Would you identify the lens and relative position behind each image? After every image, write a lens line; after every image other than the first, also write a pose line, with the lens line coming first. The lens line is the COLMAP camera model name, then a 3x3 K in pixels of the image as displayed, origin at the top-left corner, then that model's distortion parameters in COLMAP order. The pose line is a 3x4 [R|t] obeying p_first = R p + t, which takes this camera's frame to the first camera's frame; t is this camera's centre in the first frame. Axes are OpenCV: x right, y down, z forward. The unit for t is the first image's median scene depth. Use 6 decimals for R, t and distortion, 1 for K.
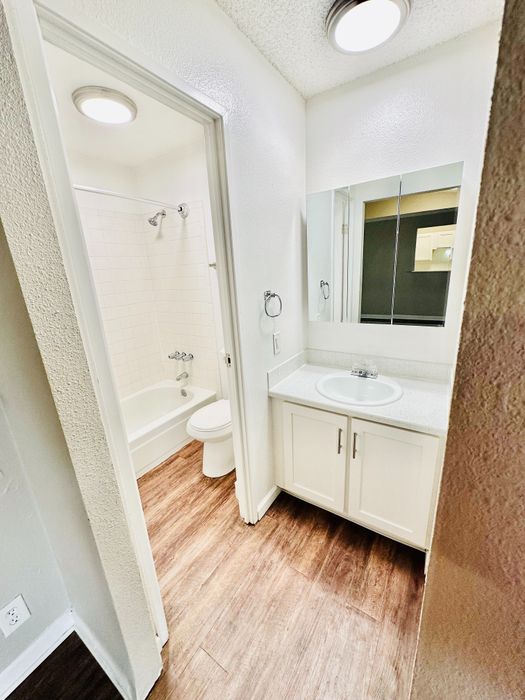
lens RADIAL K [[279.4, 0, 267.7], [0, 279.4, 351.3], [0, 0, 1]] dist [-0.000715, 0.000222]
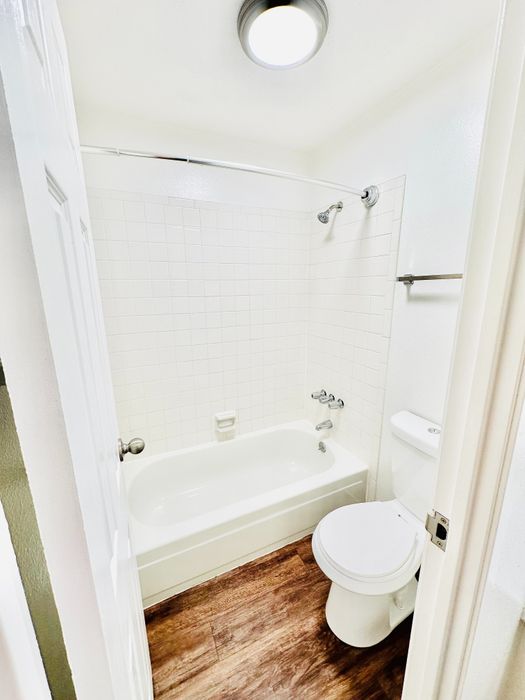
lens RADIAL K [[279.4, 0, 263.2], [0, 279.4, 346.4], [0, 0, 1]] dist [-0.000715, 0.000222]
pose [[0.840145, 0.155267, -0.519662, -0.105116], [-0.184744, 0.982774, -0.005040, -0.095211], [0.509928, 0.100238, 0.854357, 0.309653]]
